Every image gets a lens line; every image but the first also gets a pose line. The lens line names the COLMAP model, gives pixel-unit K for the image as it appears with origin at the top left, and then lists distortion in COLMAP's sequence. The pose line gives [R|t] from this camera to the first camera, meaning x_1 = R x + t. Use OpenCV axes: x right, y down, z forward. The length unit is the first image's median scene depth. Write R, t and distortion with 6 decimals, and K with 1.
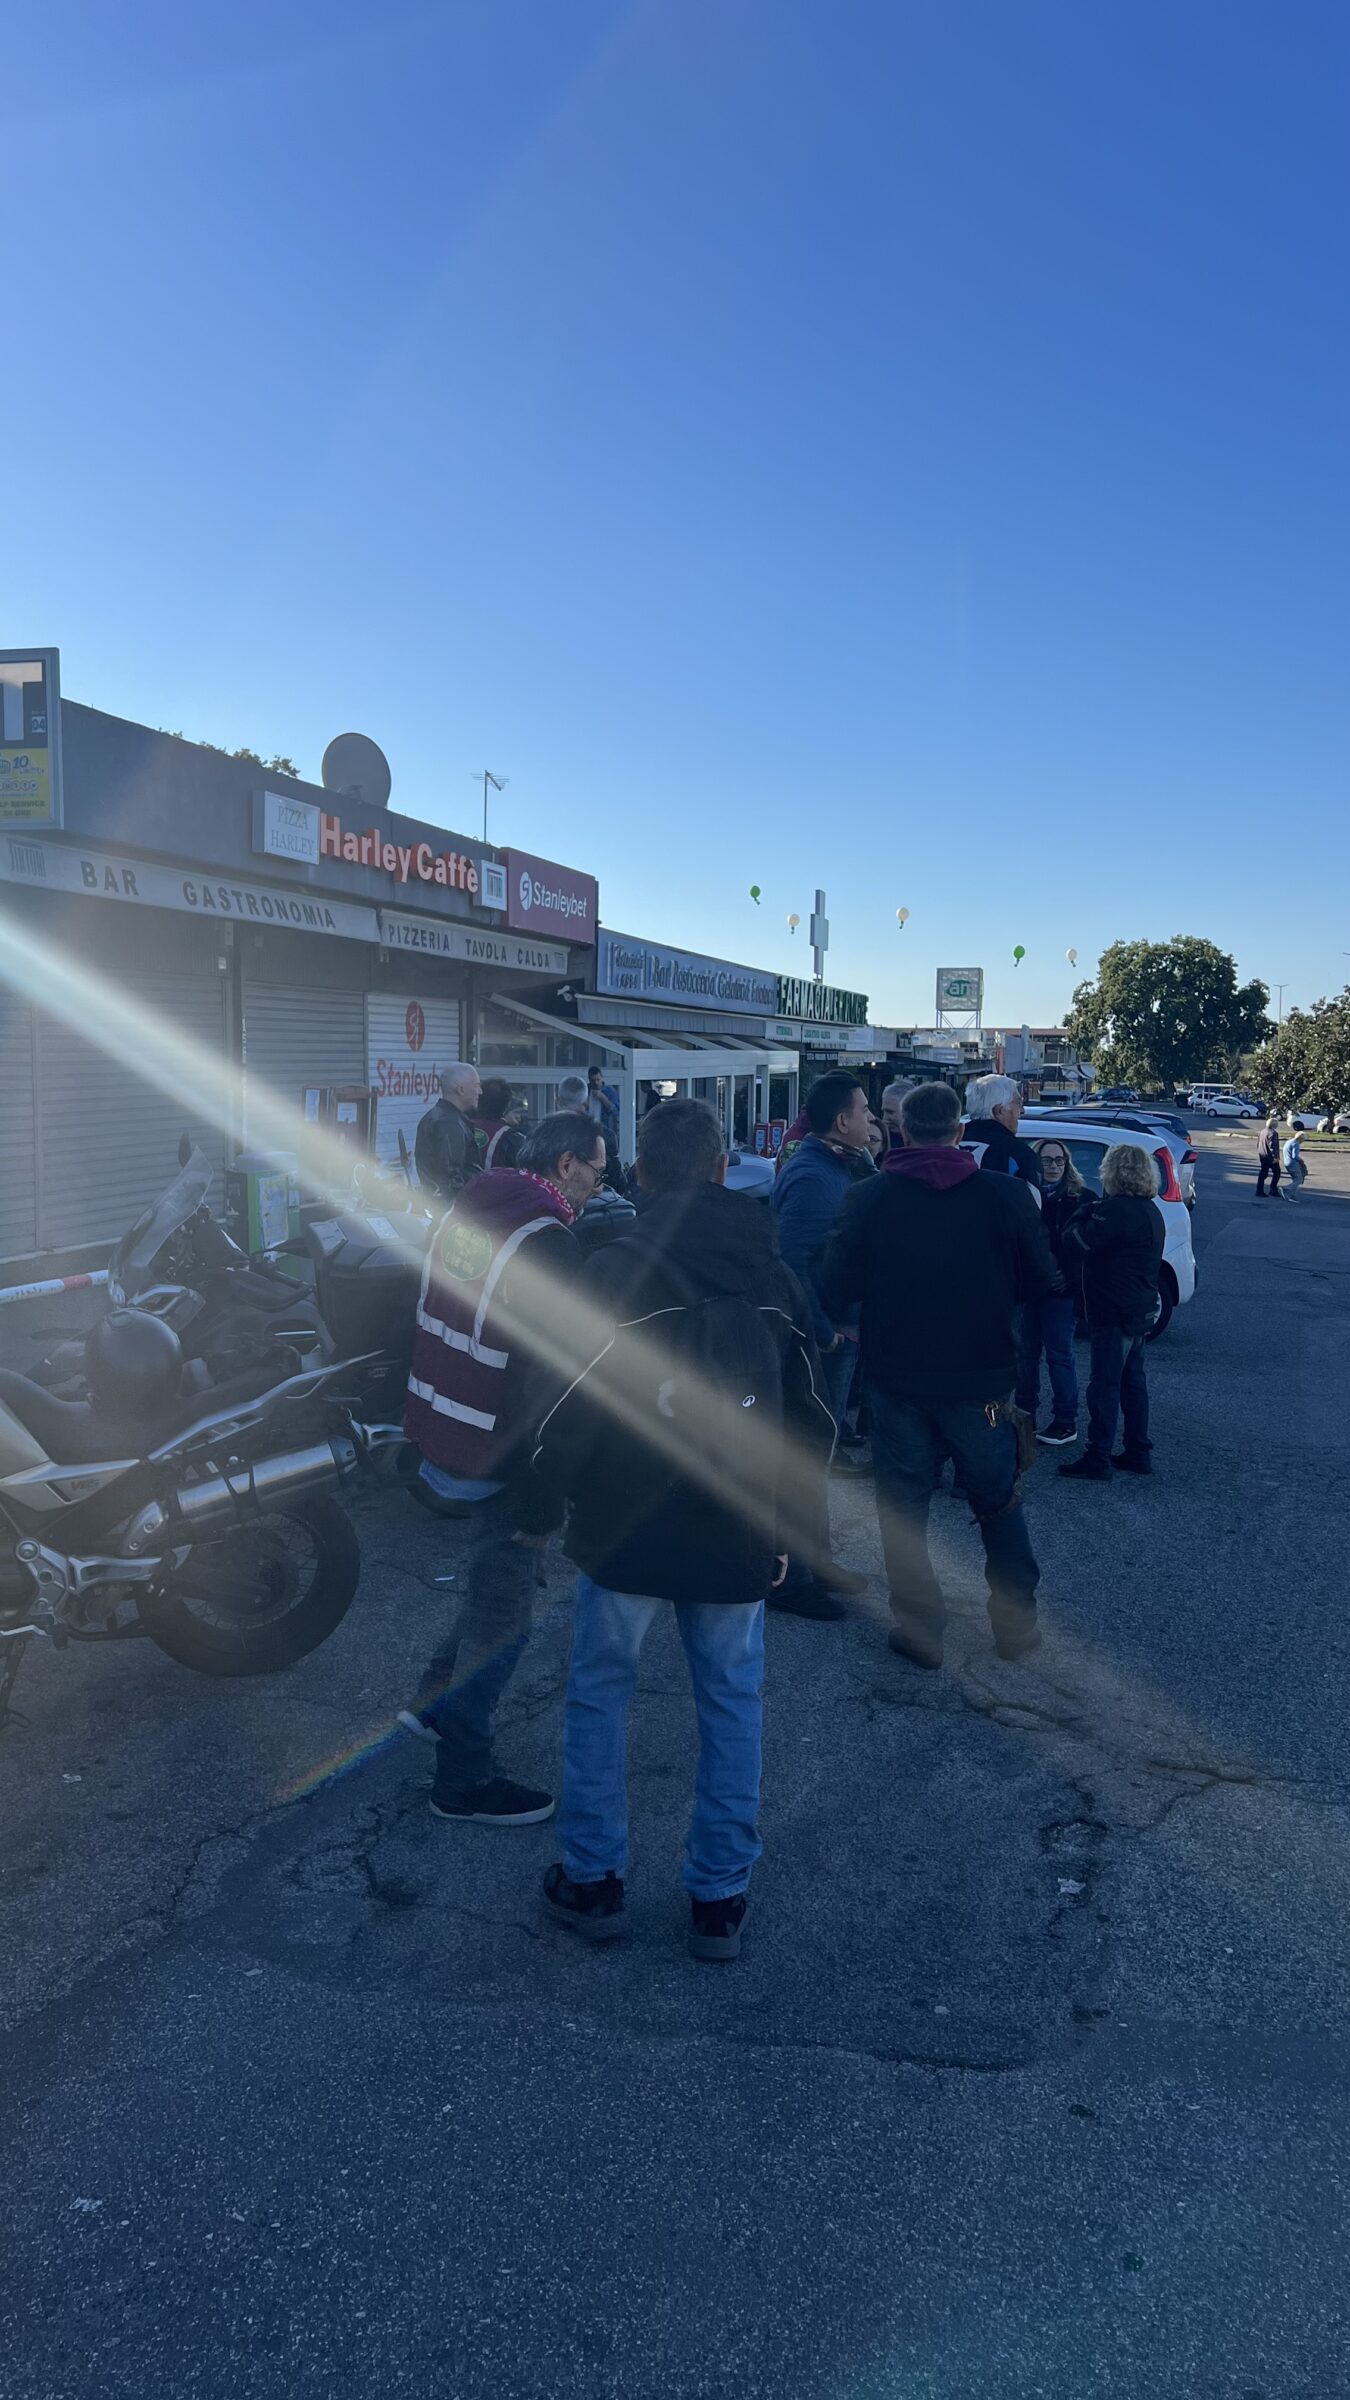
lens RADIAL K [[1806.1, 0, 663.3], [0, 1806.1, 1205.4], [0, 0, 1]] dist [0.058898, -0.062610]
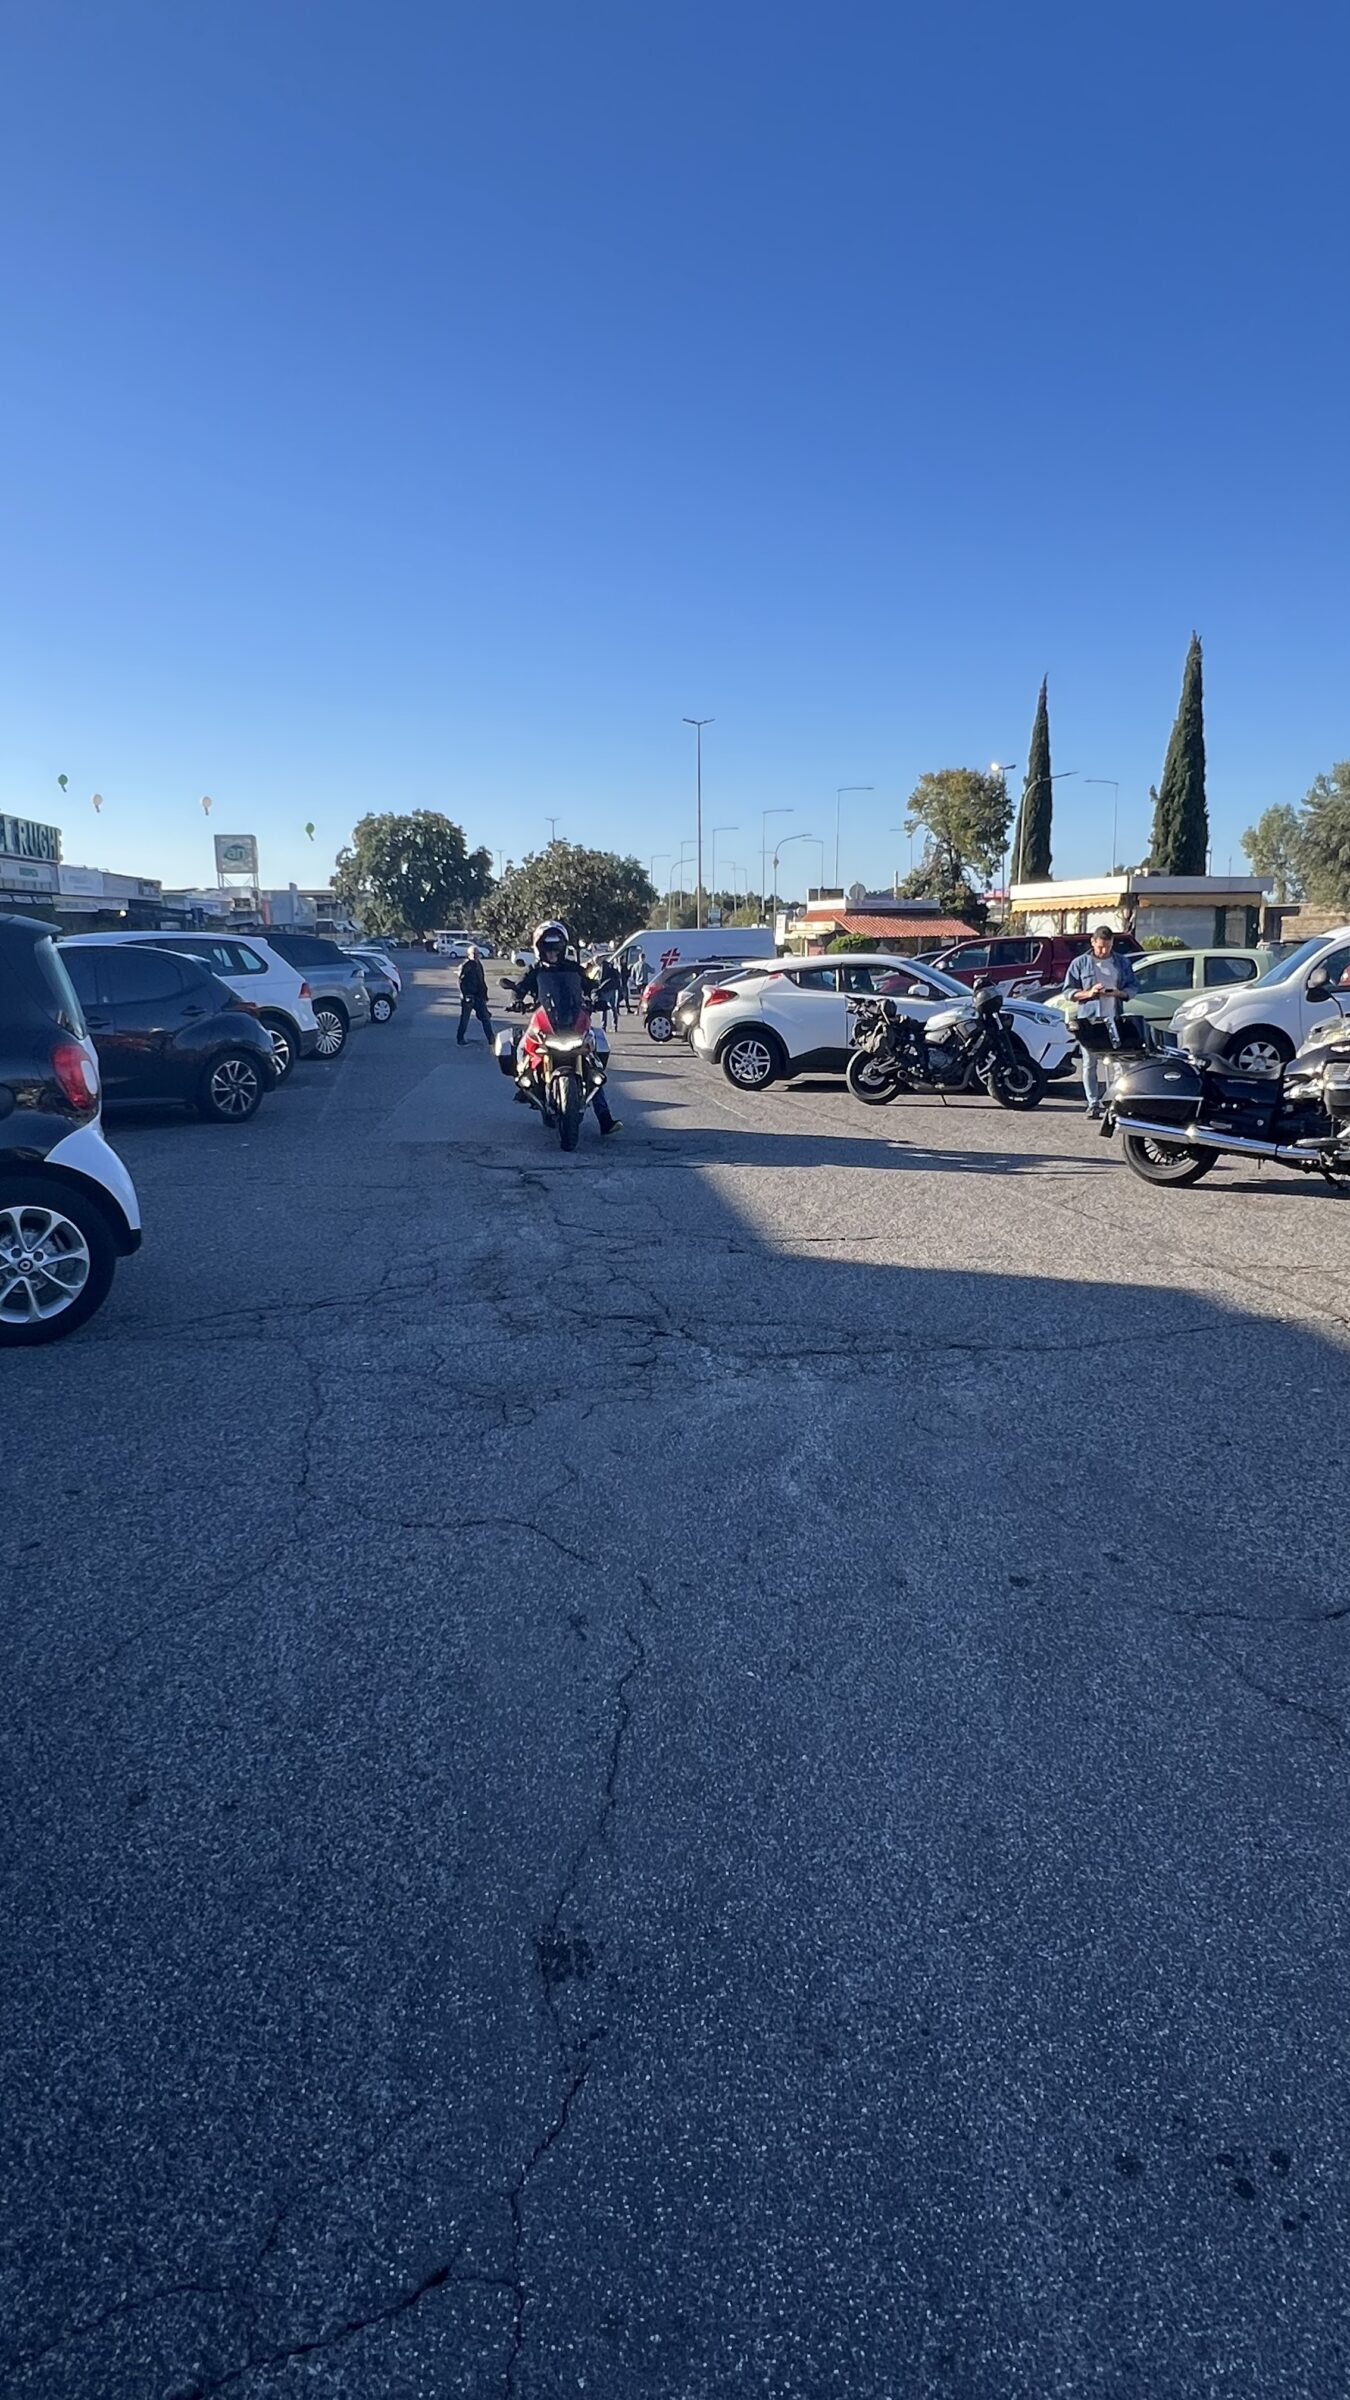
lens RADIAL K [[1388.6, 0, 681.4], [0, 1388.6, 1192.7], [0, 0, 1]] dist [-0.000747, -0.003805]
pose [[0.900821, -0.102456, 0.421930, 0.025752], [0.053765, 0.990603, 0.125757, -0.001717], [-0.430850, -0.090599, 0.897864, 0.070265]]
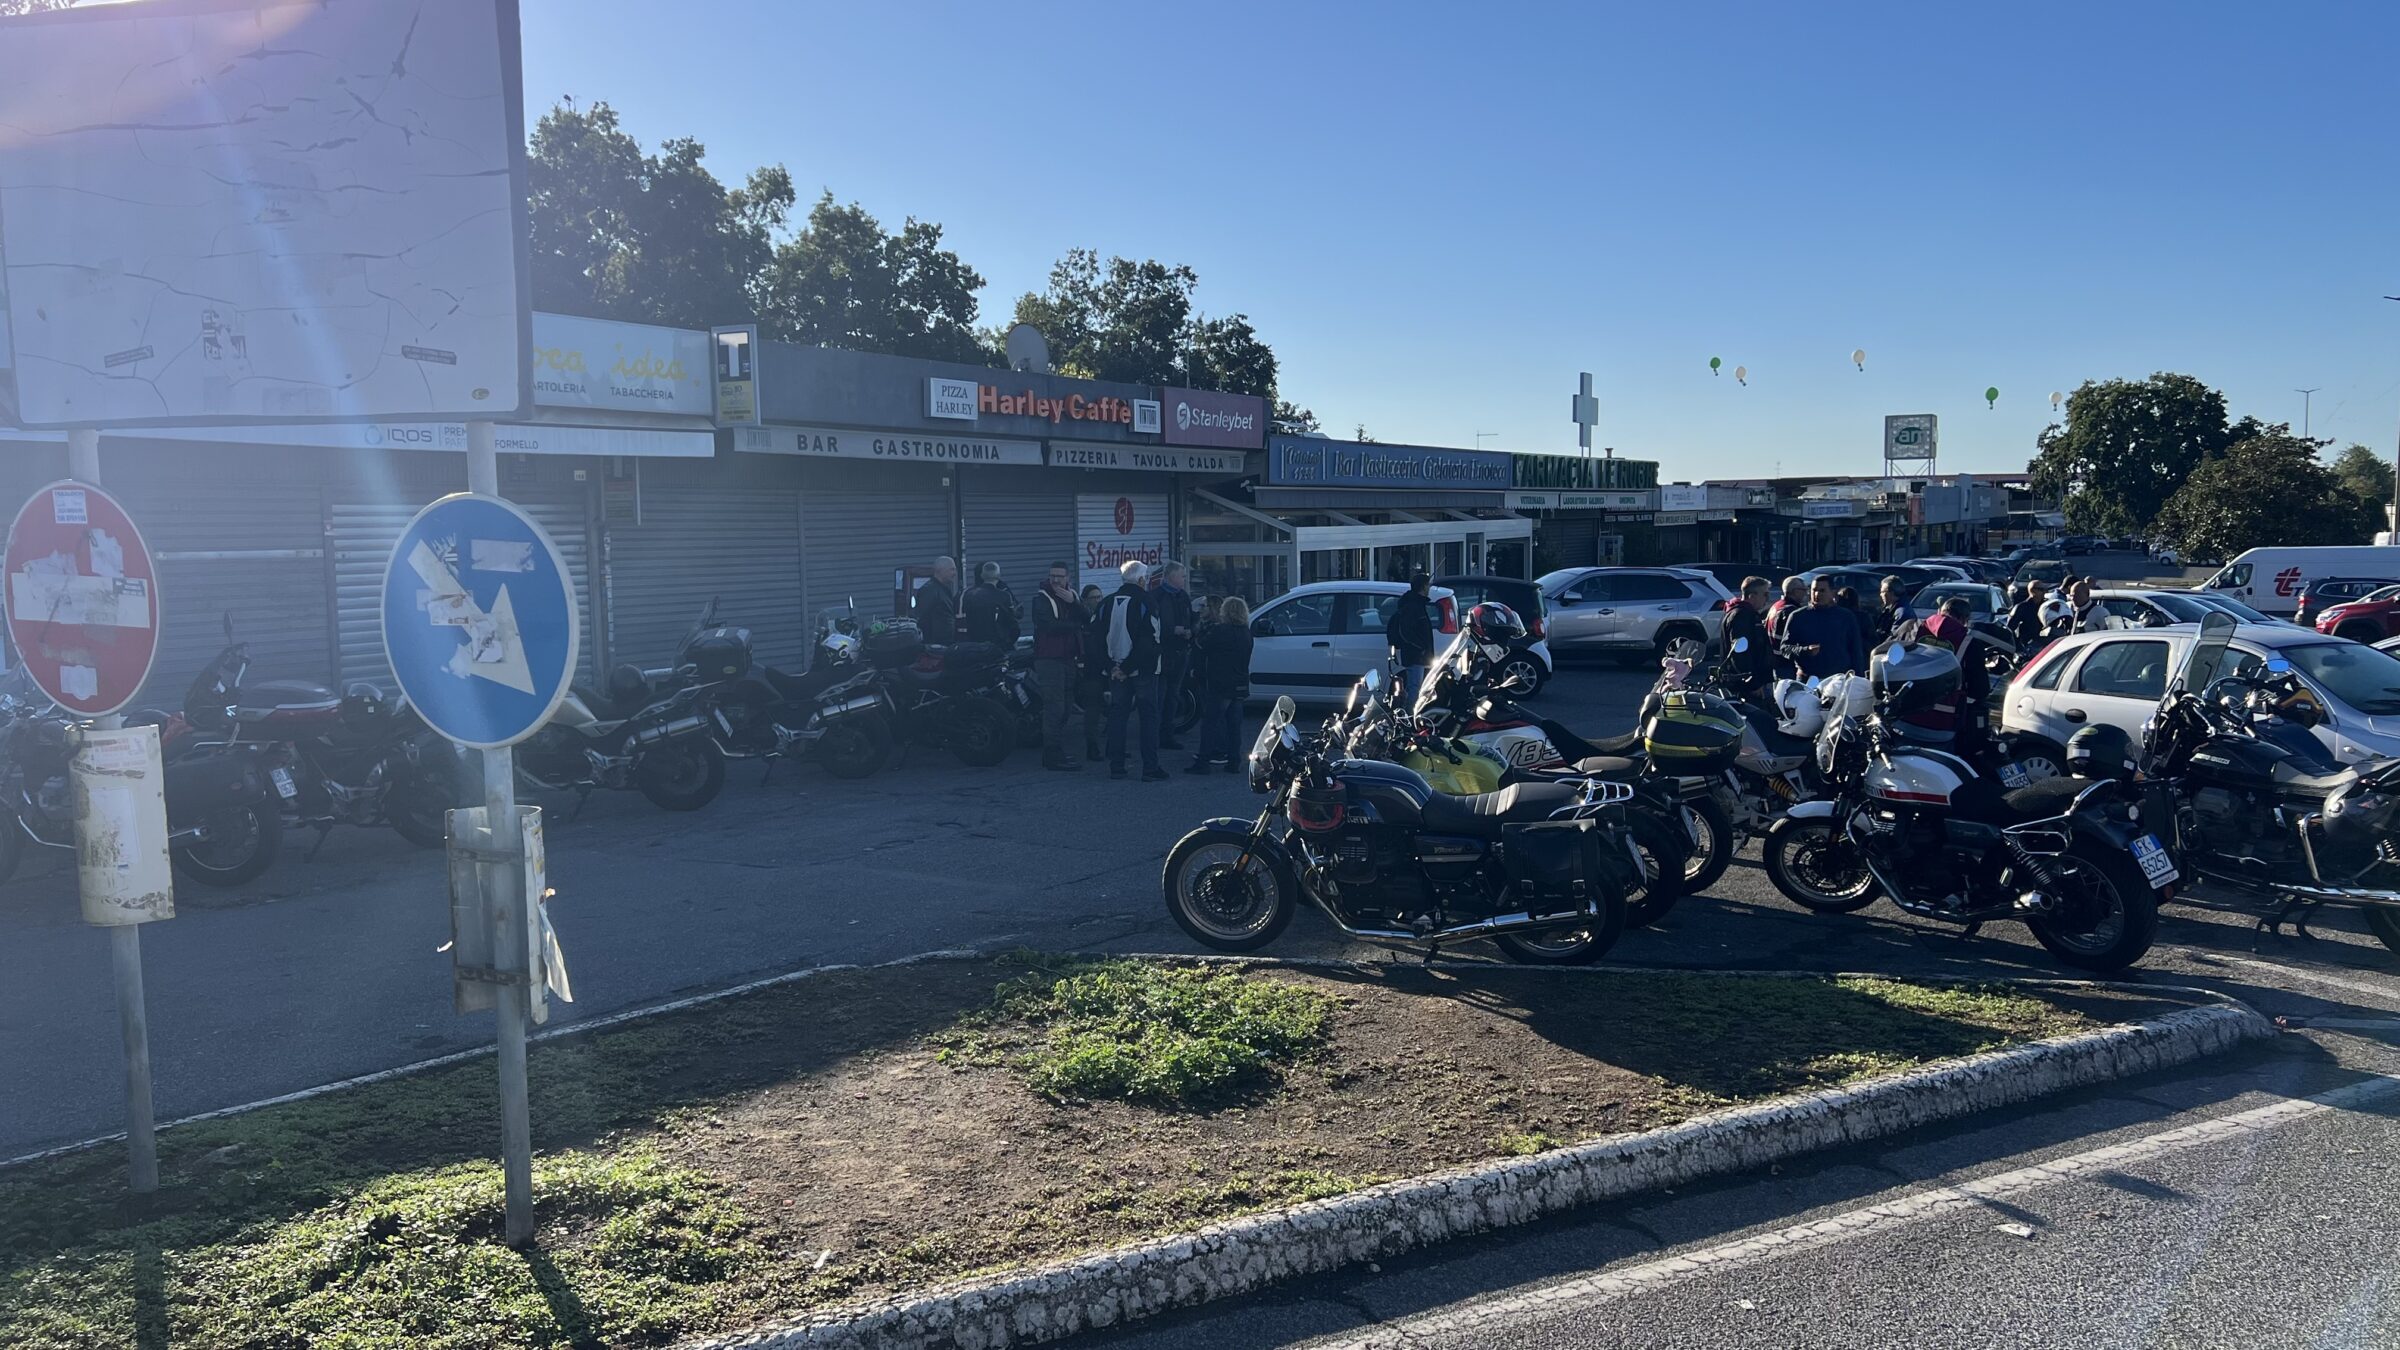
lens RADIAL K [[1806.1, 0, 1216.9], [0, 1806.1, 671.6], [0, 0, 1]] dist [0.058898, -0.062610]
pose [[0.971304, -0.002362, -0.237830, 0.036418], [0.003363, 0.999987, 0.003801, 0.001845], [0.237818, -0.004492, 0.971299, -0.042693]]
